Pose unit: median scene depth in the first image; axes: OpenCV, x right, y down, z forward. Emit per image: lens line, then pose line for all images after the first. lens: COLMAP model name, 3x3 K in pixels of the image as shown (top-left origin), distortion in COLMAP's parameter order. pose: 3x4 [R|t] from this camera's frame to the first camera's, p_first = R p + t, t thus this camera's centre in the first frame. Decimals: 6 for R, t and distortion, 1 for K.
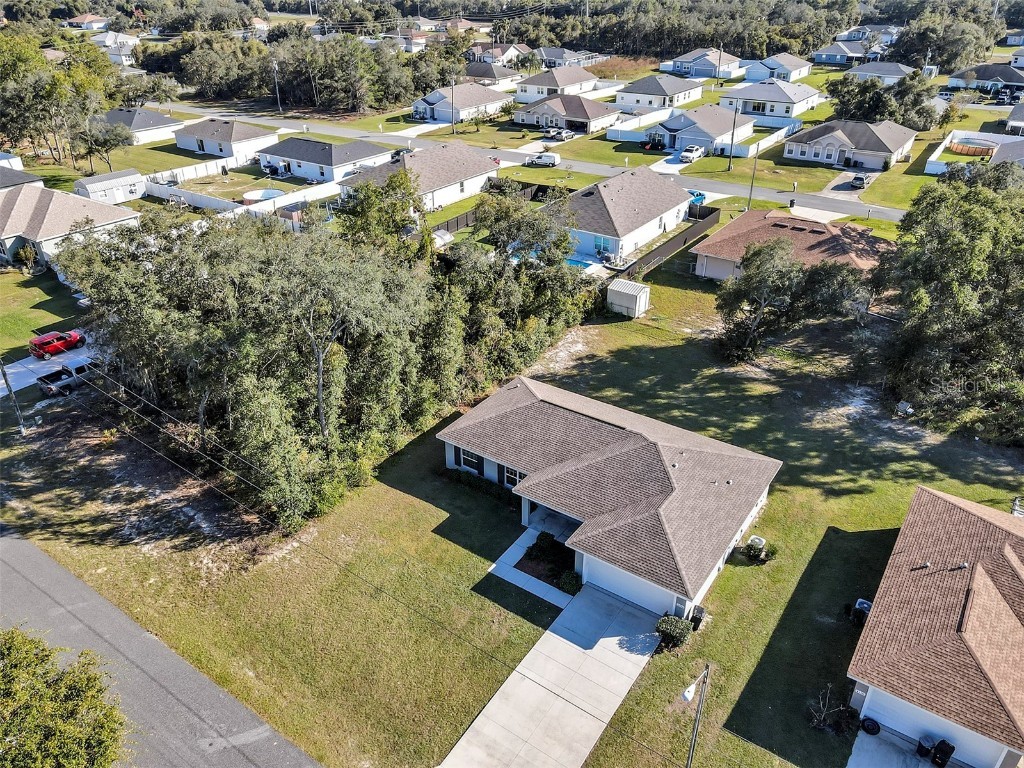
lens RADIAL K [[753.3, 0, 507.1], [0, 753.3, 379.3], [0, 0, 1]] dist [0.001164, 0.041301]
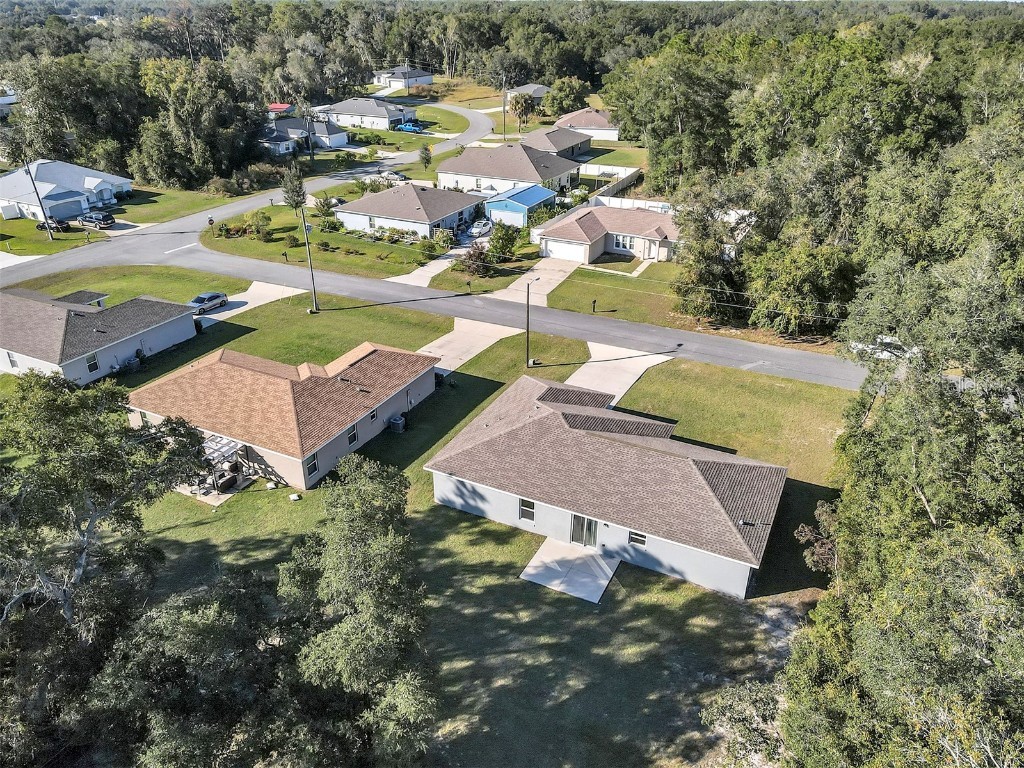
lens RADIAL K [[753.3, 0, 507.1], [0, 753.3, 379.3], [0, 0, 1]] dist [0.001164, 0.041301]
pose [[-0.987278, 0.069220, -0.143144, 0.272900], [-0.078192, 0.572524, 0.816151, -0.534990], [0.138447, 0.816960, -0.559828, 1.031721]]
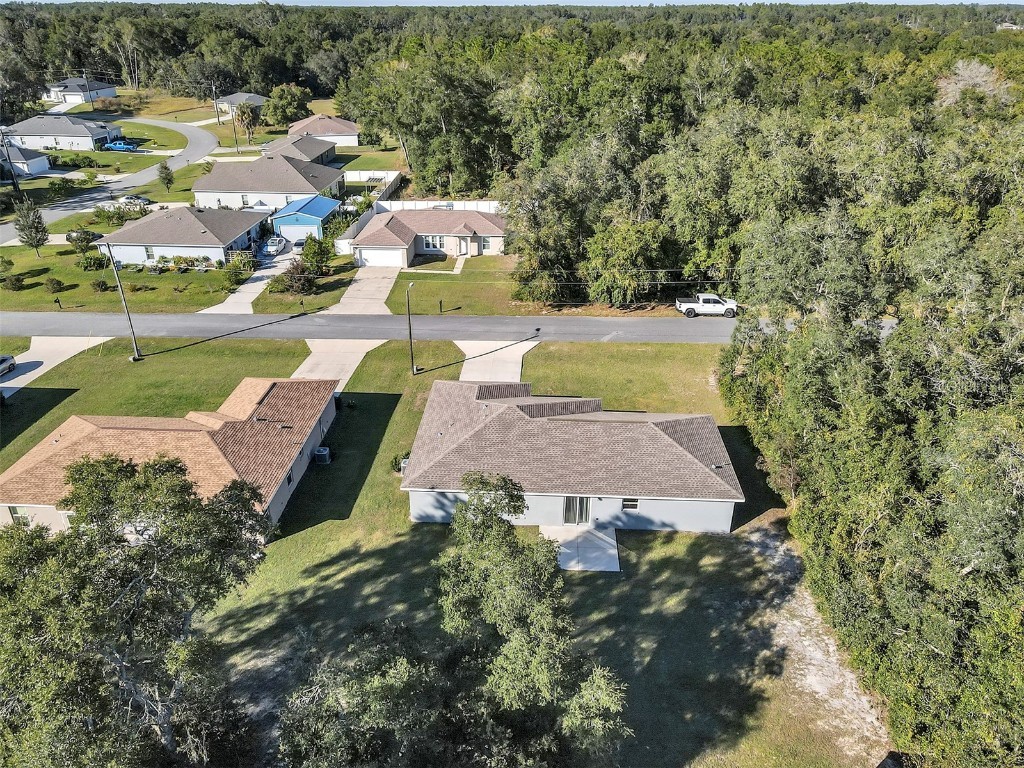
lens RADIAL K [[753.3, 0, 507.1], [0, 753.3, 379.3], [0, 0, 1]] dist [0.001164, 0.041301]
pose [[-0.843050, 0.238928, -0.481850, 0.471791], [-0.256883, 0.608233, 0.751042, -0.500447], [0.472522, 0.756945, -0.451394, 0.972109]]
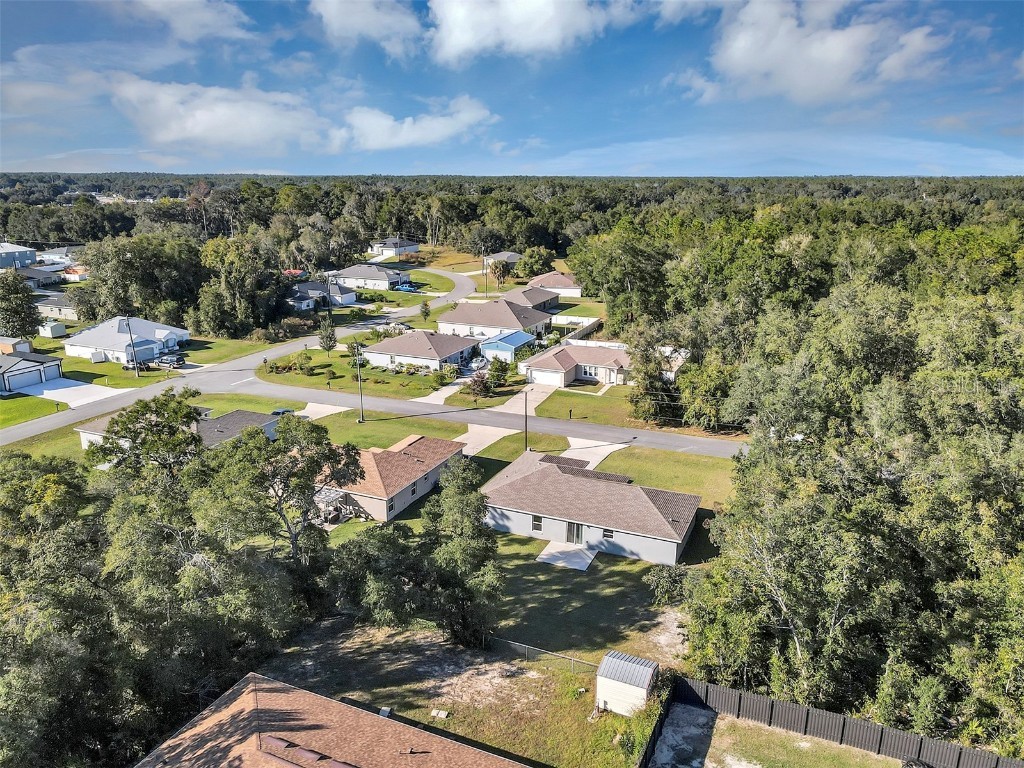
lens RADIAL K [[753.3, 0, 507.1], [0, 753.3, 379.3], [0, 0, 1]] dist [0.001164, 0.041301]
pose [[-0.978867, 0.052330, -0.197691, 0.402398], [-0.099097, 0.724241, 0.682389, -0.772124], [0.178886, 0.687558, -0.703750, 1.338775]]
